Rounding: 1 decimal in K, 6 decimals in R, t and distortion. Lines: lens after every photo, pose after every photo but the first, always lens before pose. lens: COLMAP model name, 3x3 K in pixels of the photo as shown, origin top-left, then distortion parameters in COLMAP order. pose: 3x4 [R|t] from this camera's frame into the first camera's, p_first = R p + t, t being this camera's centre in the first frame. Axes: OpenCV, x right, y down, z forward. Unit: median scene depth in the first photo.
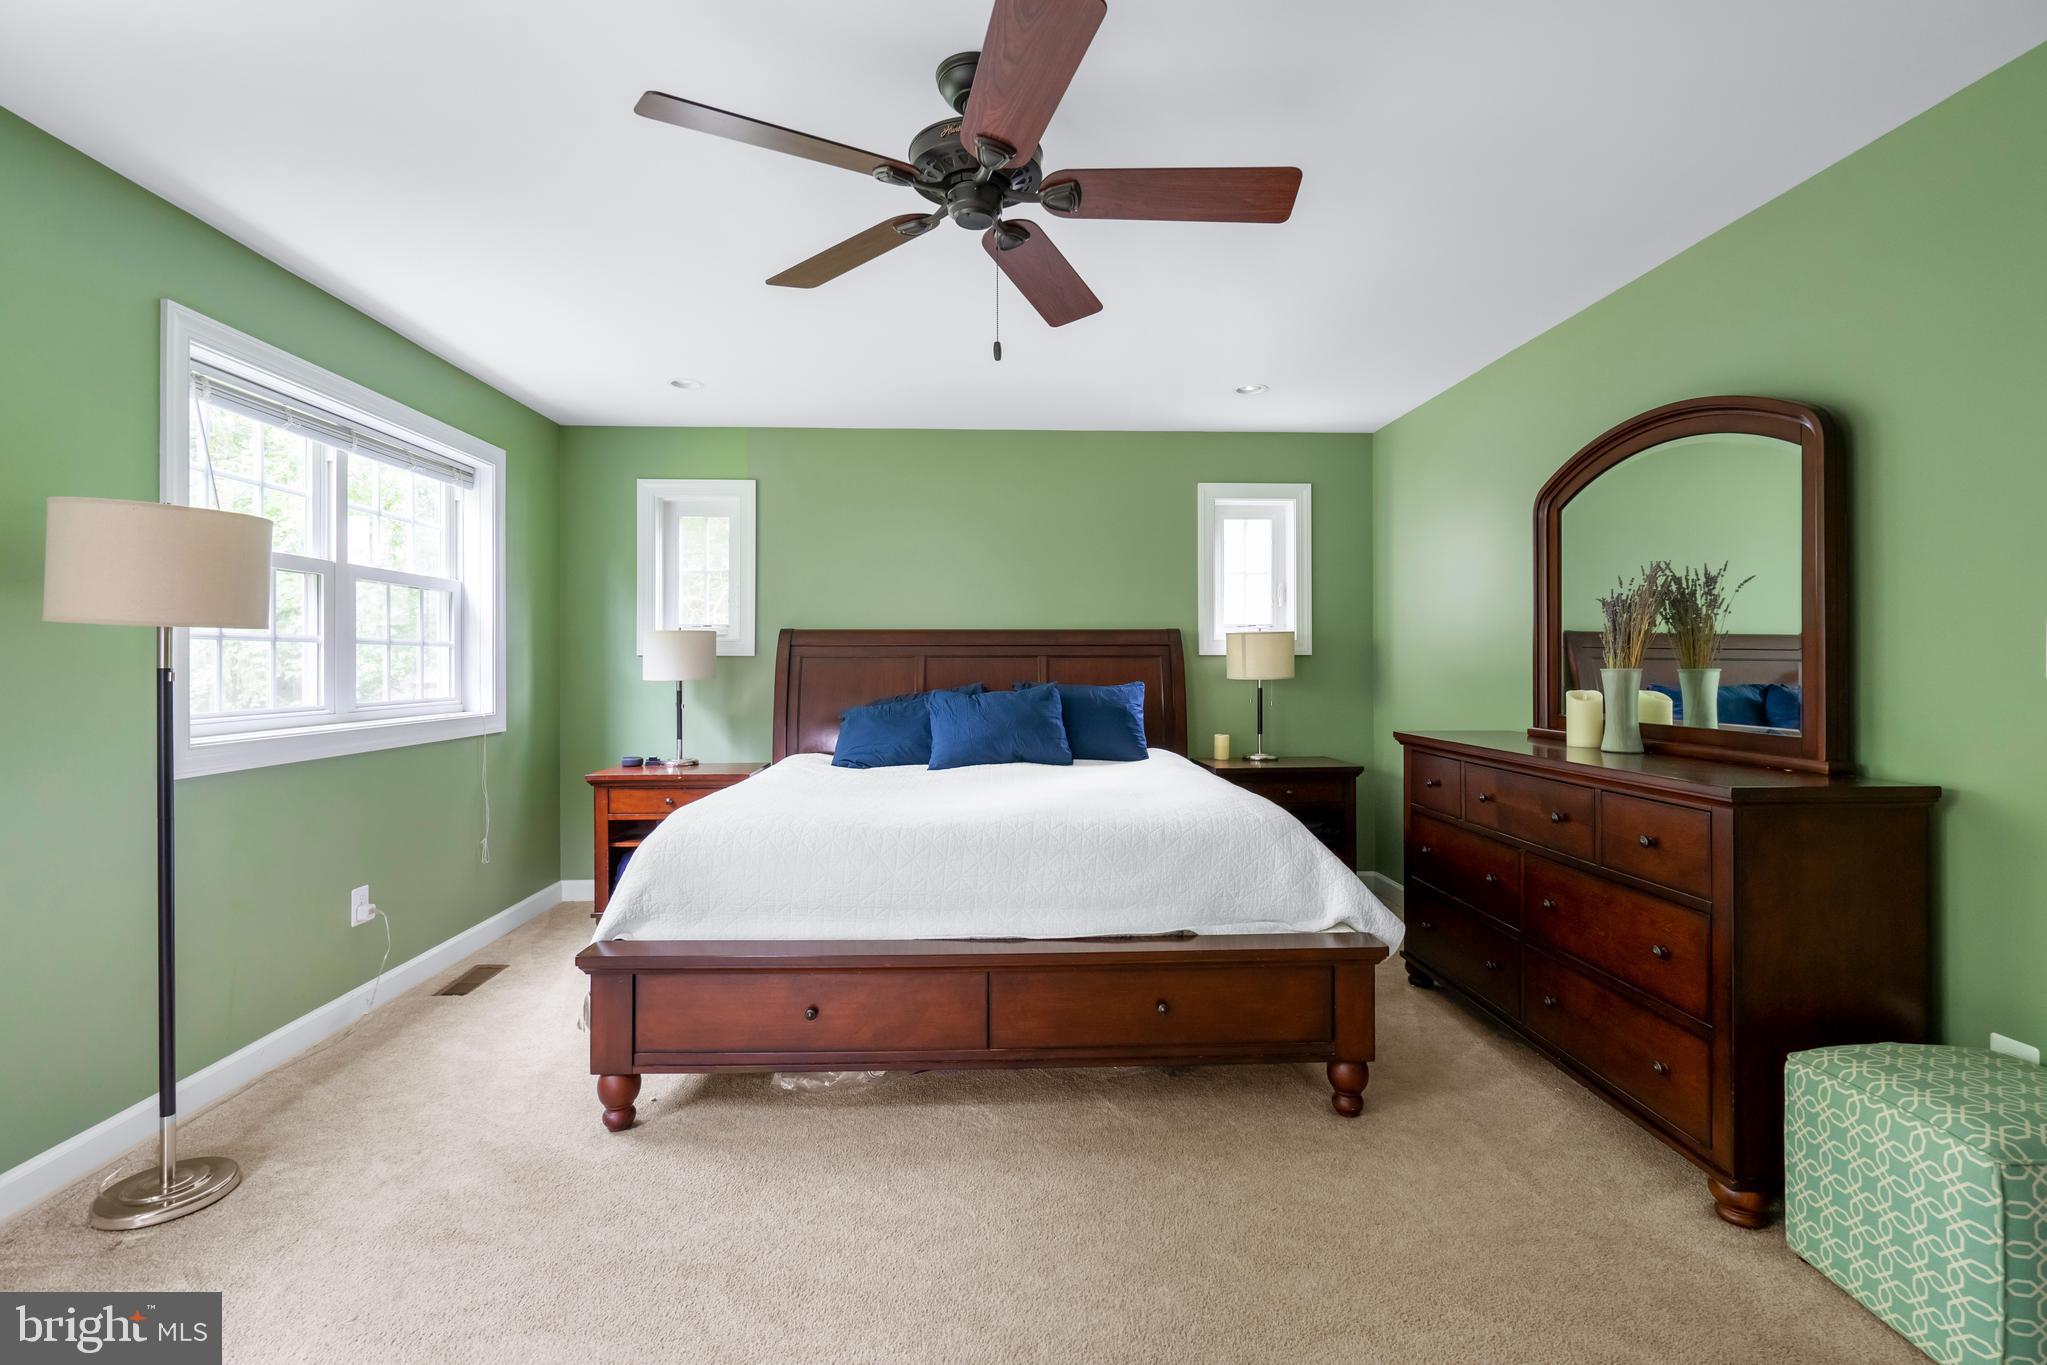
lens RADIAL K [[935.2, 0, 1024.9], [0, 935.2, 666.6], [0, 0, 1]] dist [-0.001987, 0.001251]
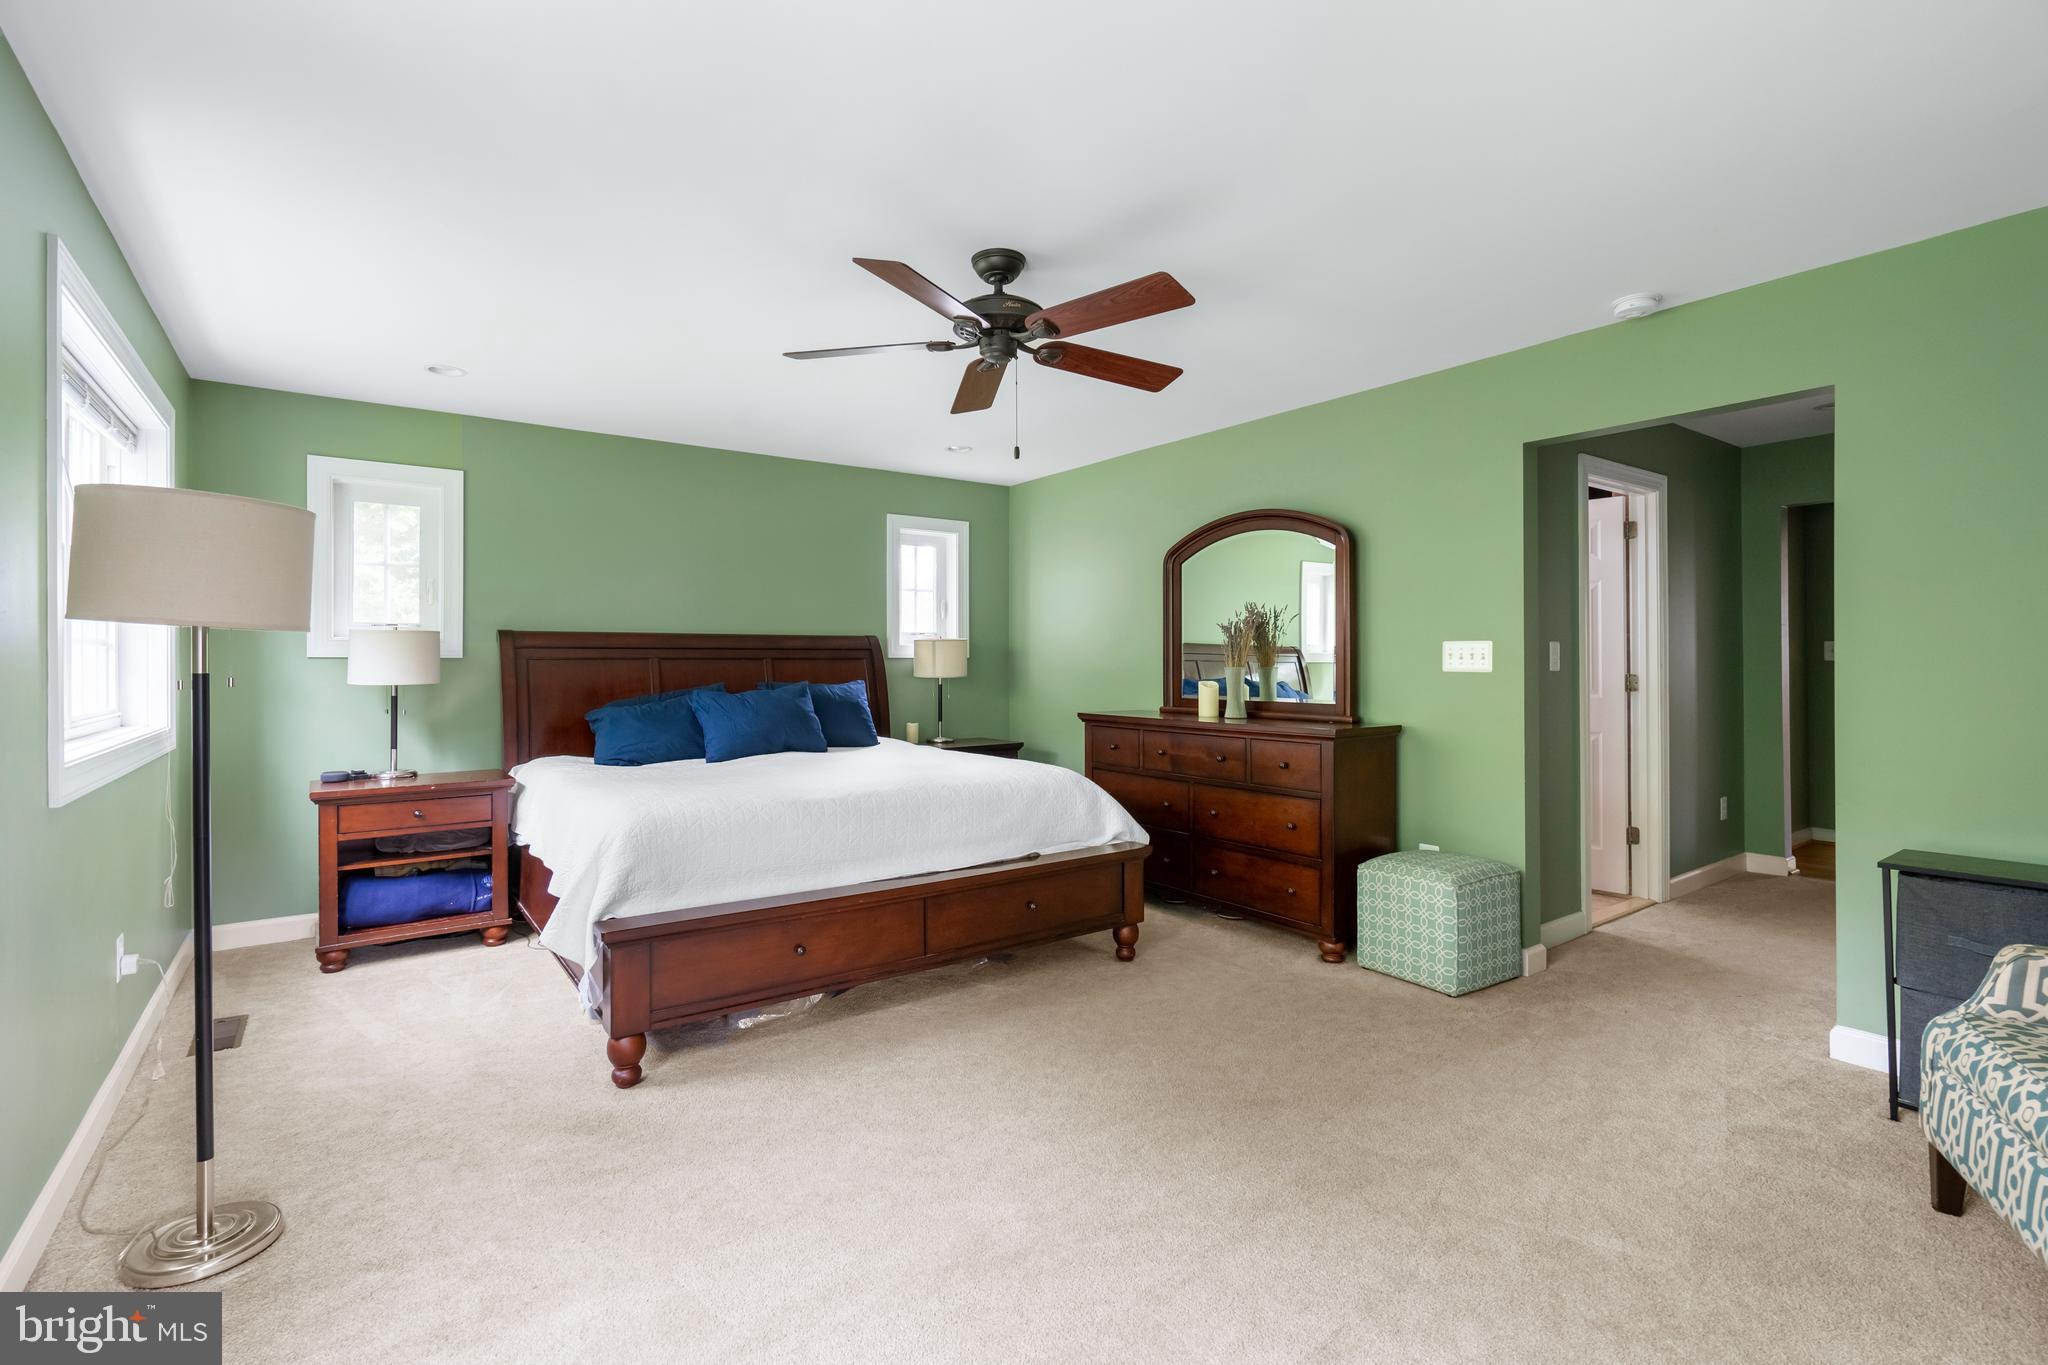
lens RADIAL K [[935.6, 0, 1018.5], [0, 935.6, 673.1], [0, 0, 1]] dist [-0.001987, 0.001251]
pose [[0.834773, -0.007292, 0.550545, -0.612177], [0.004128, 0.999967, 0.006985, -0.000714], [-0.550578, -0.003558, 0.834776, -0.168861]]
